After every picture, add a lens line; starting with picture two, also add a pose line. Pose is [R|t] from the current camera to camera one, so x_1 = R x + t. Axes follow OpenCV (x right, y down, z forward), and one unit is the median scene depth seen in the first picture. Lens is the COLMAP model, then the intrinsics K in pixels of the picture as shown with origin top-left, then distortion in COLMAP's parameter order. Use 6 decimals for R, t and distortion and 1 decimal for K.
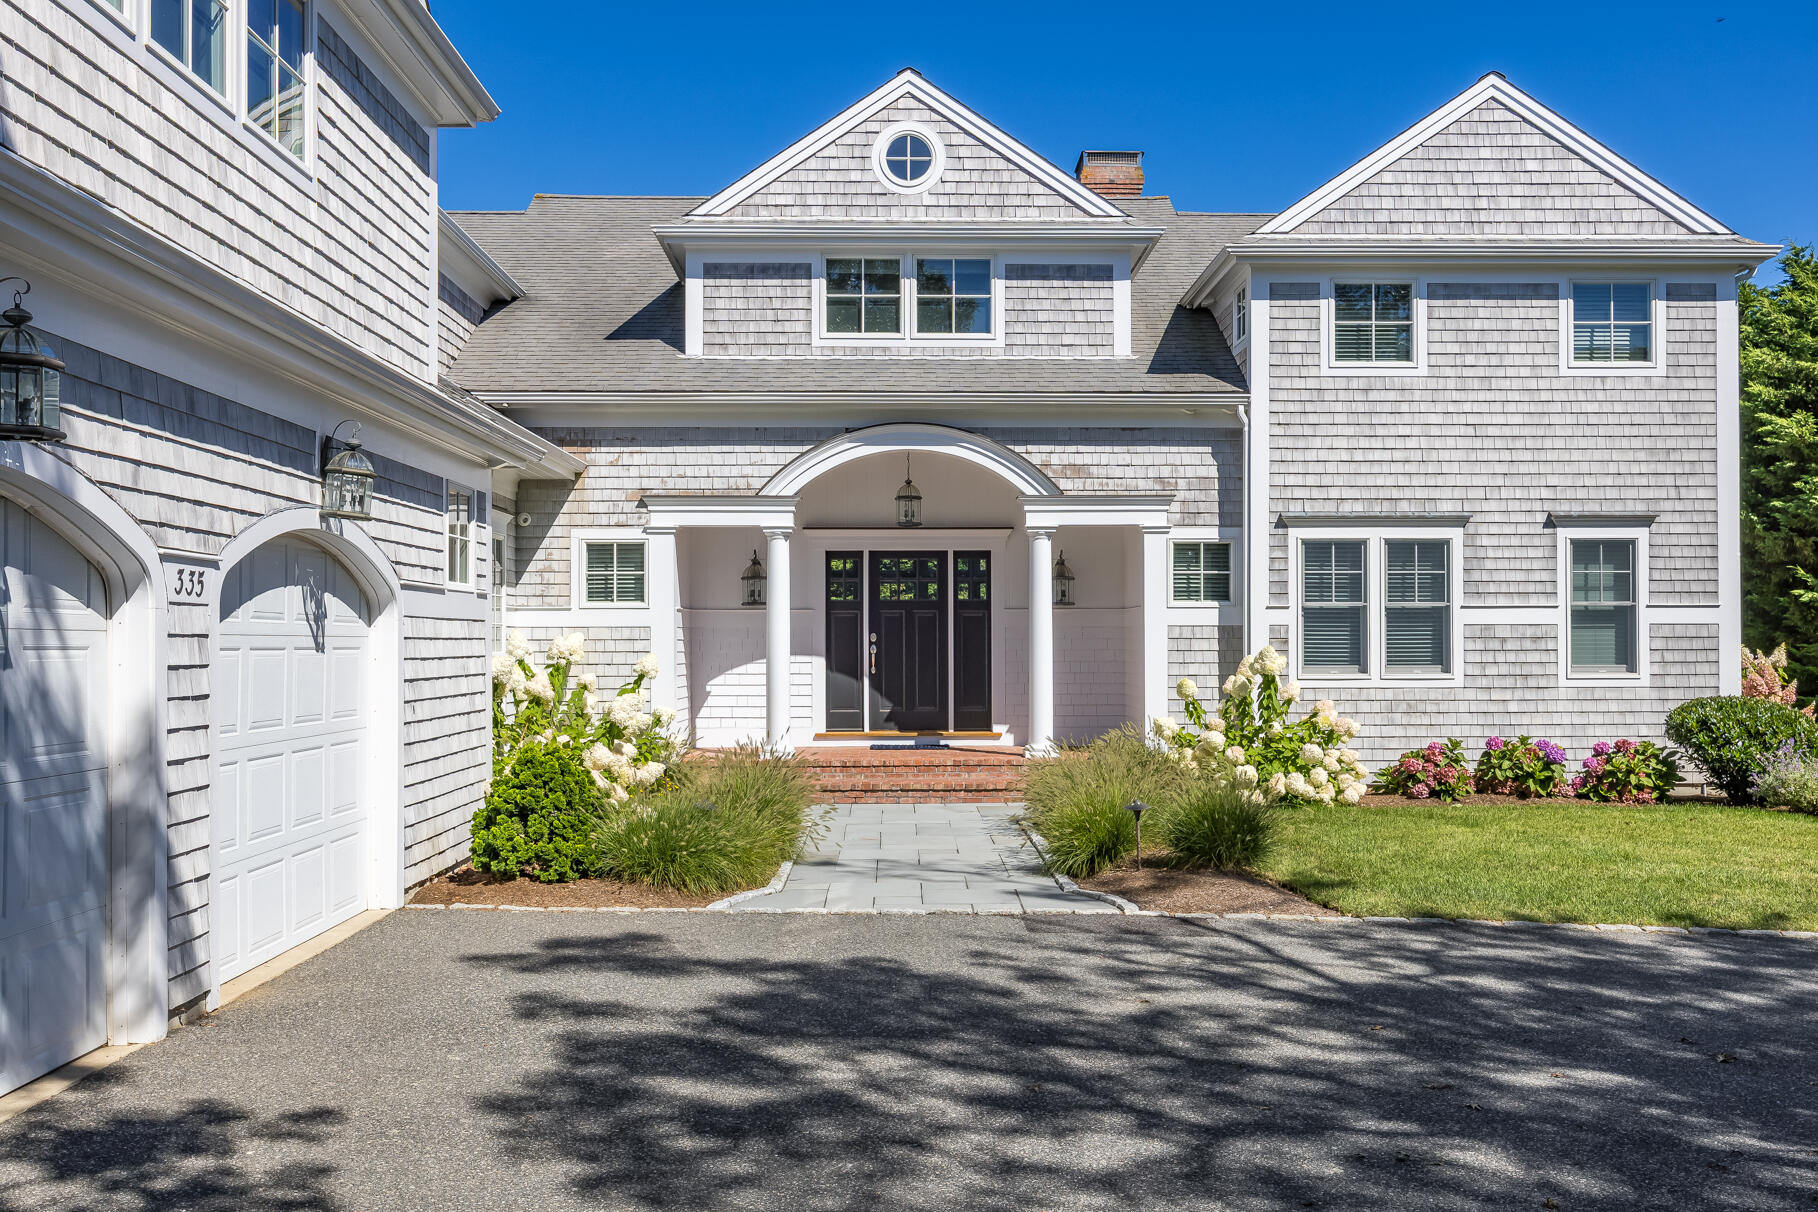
lens RADIAL K [[1727.6, 0, 909.0], [0, 1727.6, 606.0], [0, 0, 1]] dist [0.004111, 0.007844]
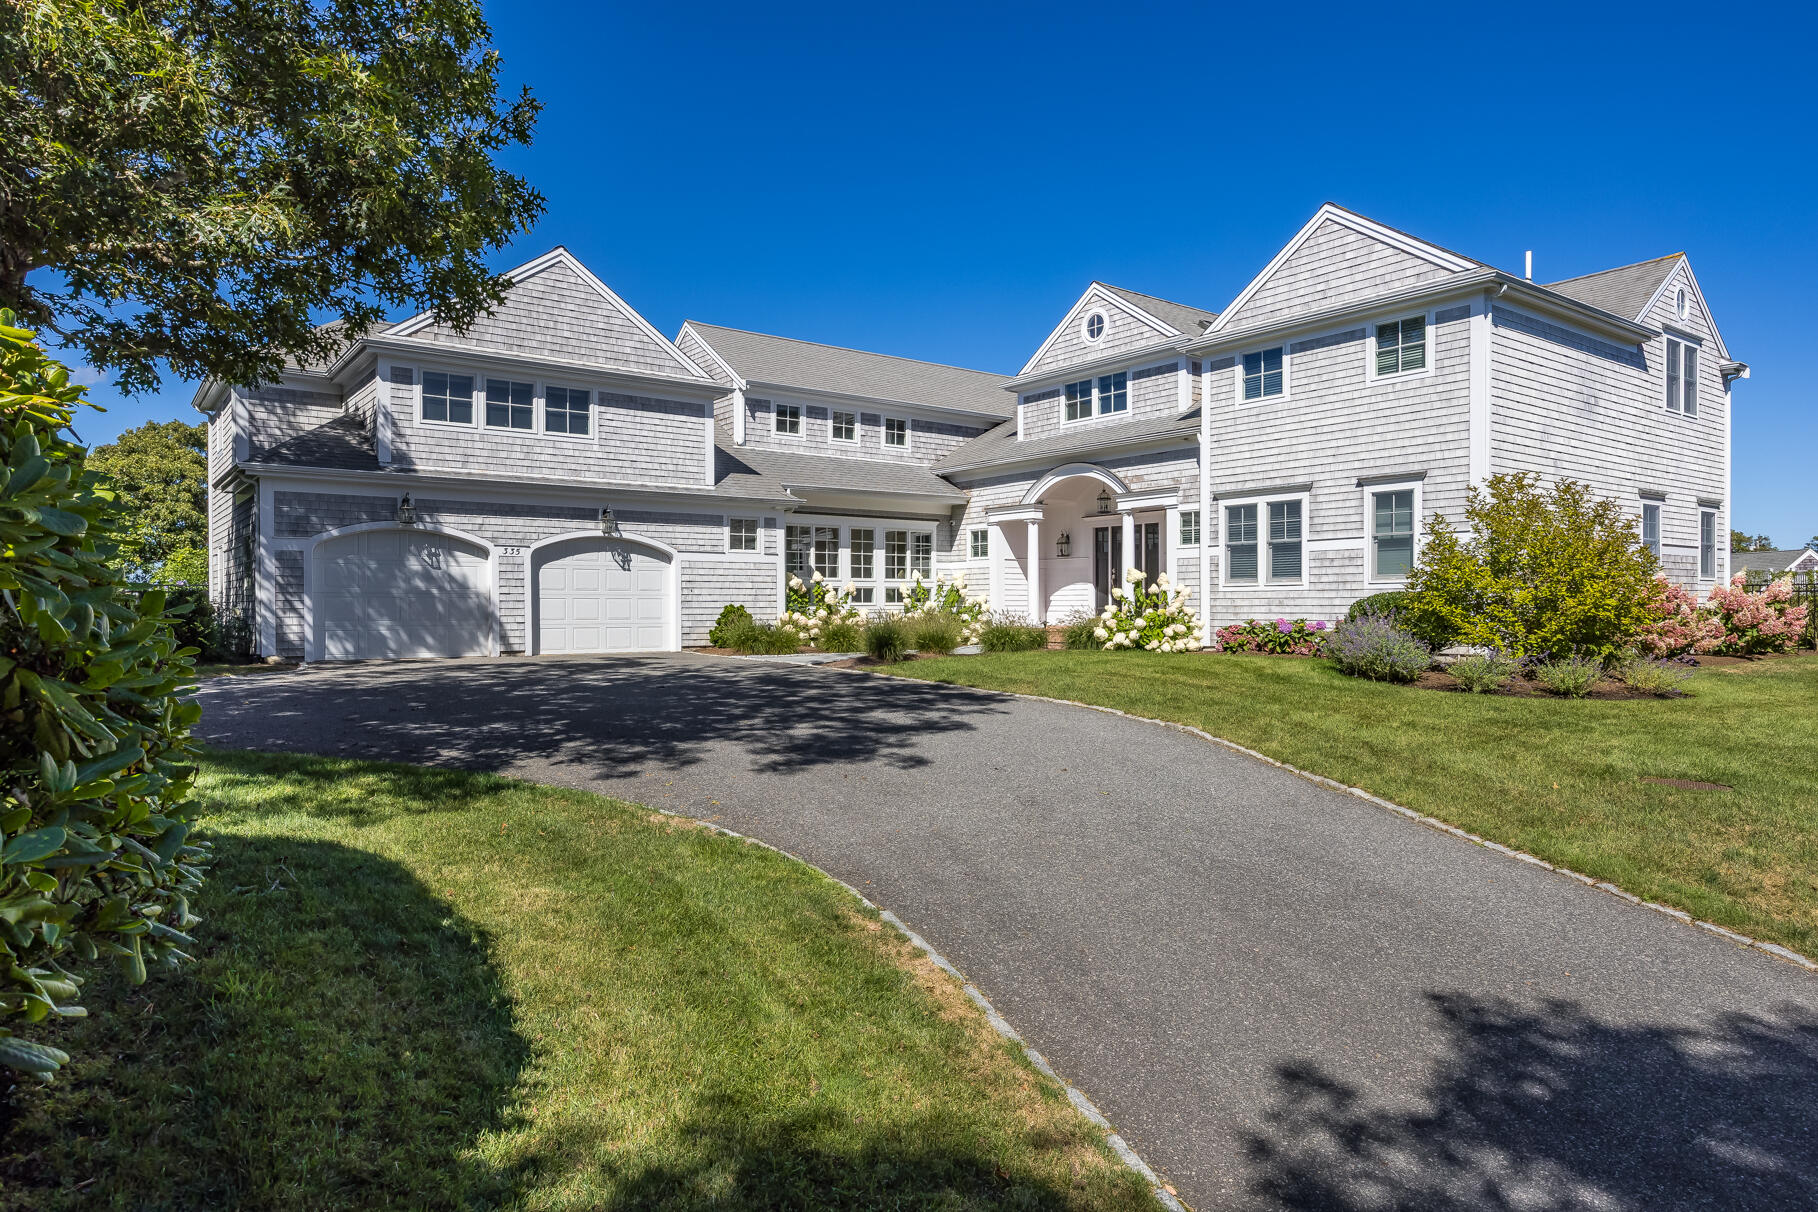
lens RADIAL K [[1097.7, 0, 909.0], [0, 1097.7, 606.0], [0, 0, 1]] dist [0.002756, 0.000021]
pose [[0.586276, -0.001356, -0.810110, 0.931269], [0.017888, 0.999776, 0.011272, 0.043539], [0.809914, -0.021100, 0.586169, 0.090418]]
